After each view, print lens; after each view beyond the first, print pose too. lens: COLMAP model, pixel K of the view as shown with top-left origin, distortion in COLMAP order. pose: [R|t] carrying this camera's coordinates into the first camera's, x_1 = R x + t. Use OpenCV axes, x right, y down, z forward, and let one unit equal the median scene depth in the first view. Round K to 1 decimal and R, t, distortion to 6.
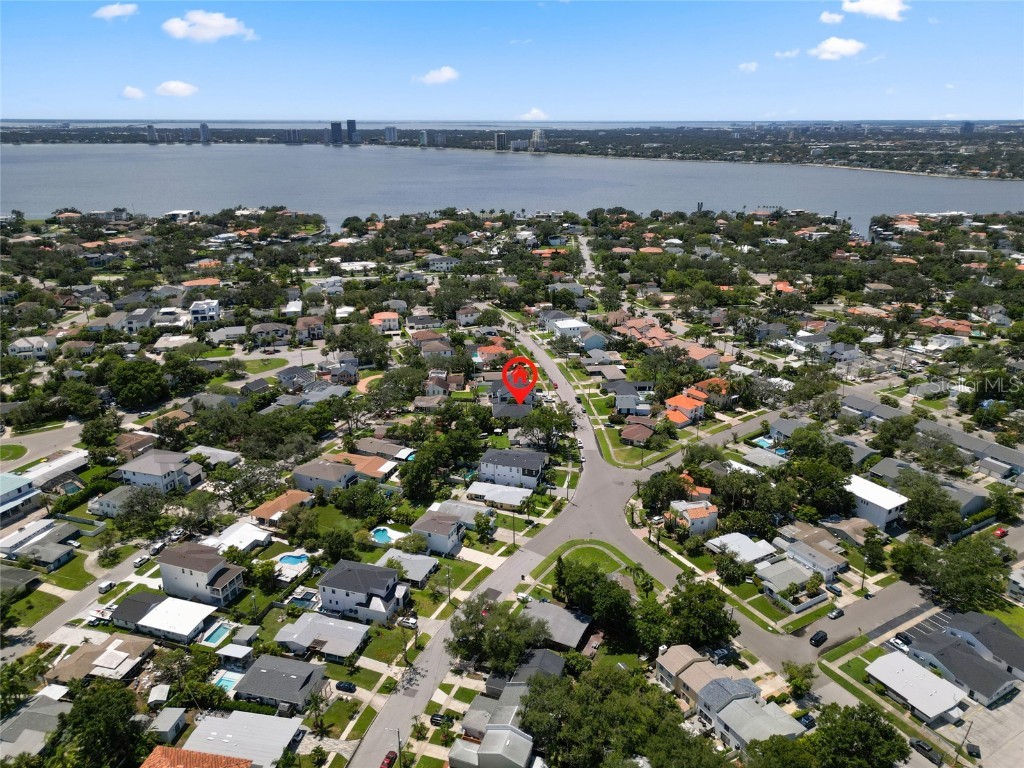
lens RADIAL K [[710.0, 0, 512.0], [0, 710.0, 384.0], [0, 0, 1]] dist [0.067024, -0.062241]
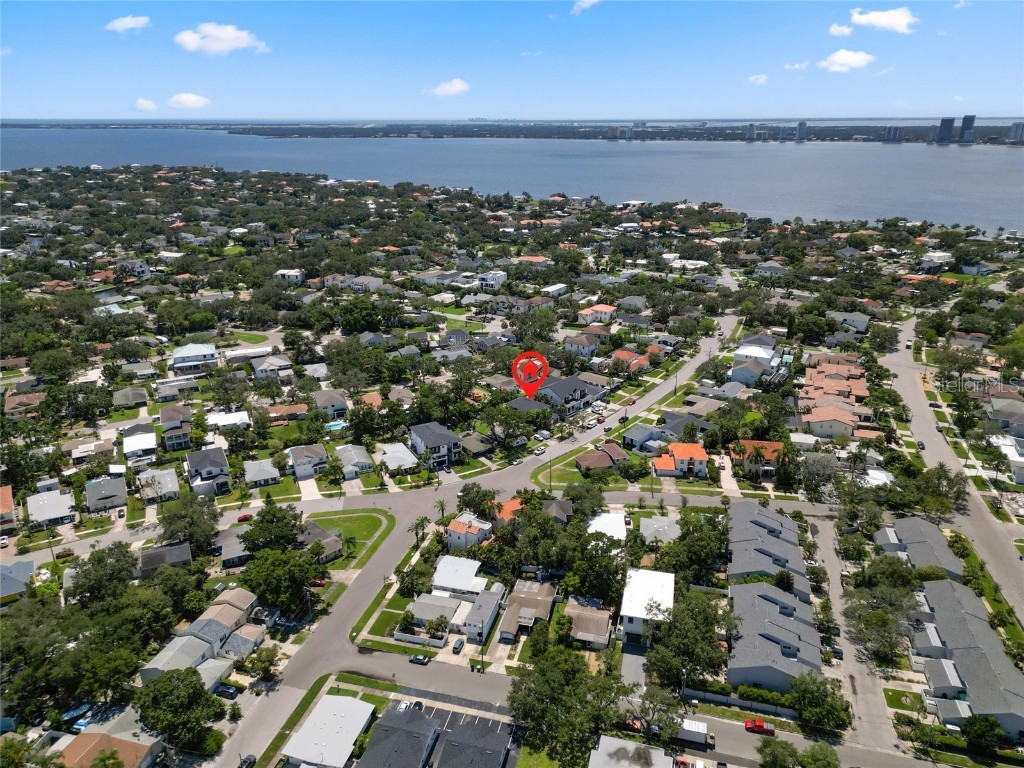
lens RADIAL K [[710.0, 0, 512.0], [0, 710.0, 384.0], [0, 0, 1]] dist [0.067024, -0.062241]
pose [[0.706185, 0.244647, -0.664417, 0.551582], [-0.242959, 0.965159, 0.097153, -0.071382], [0.665037, 0.092818, 0.741020, 0.195318]]
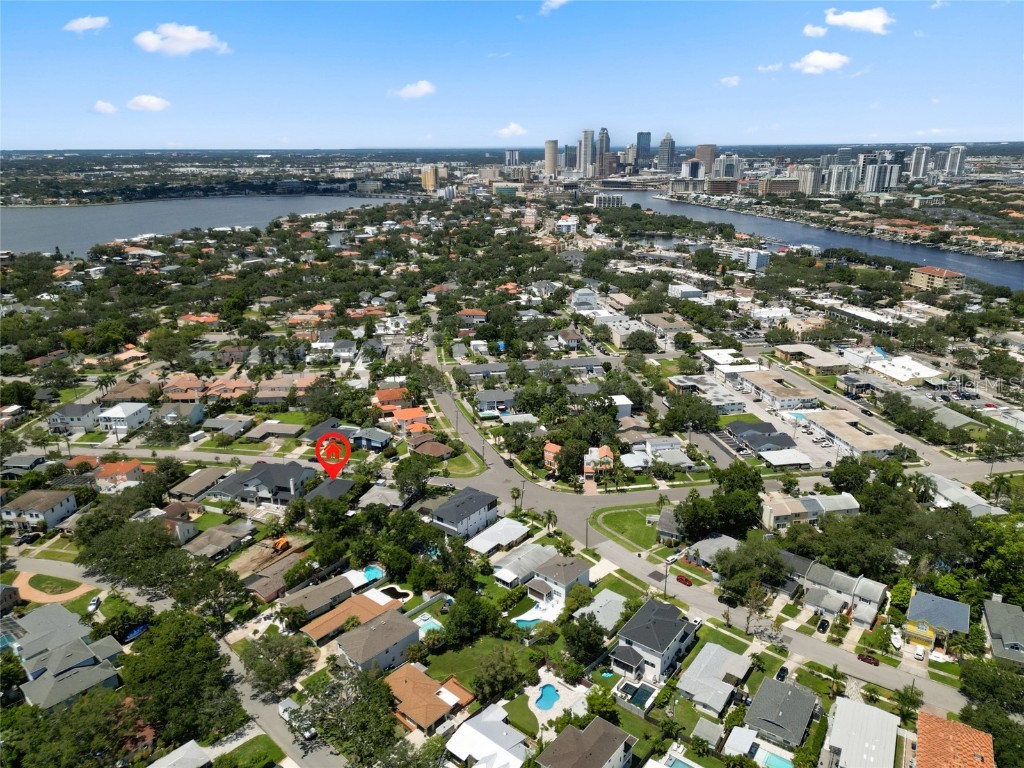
lens RADIAL K [[710.0, 0, 512.0], [0, 710.0, 384.0], [0, 0, 1]] dist [0.067024, -0.062241]
pose [[0.342155, -0.303380, 0.889320, -0.536940], [0.334504, 0.923769, 0.186435, -0.137725], [-0.878087, 0.233691, 0.417554, 0.367427]]
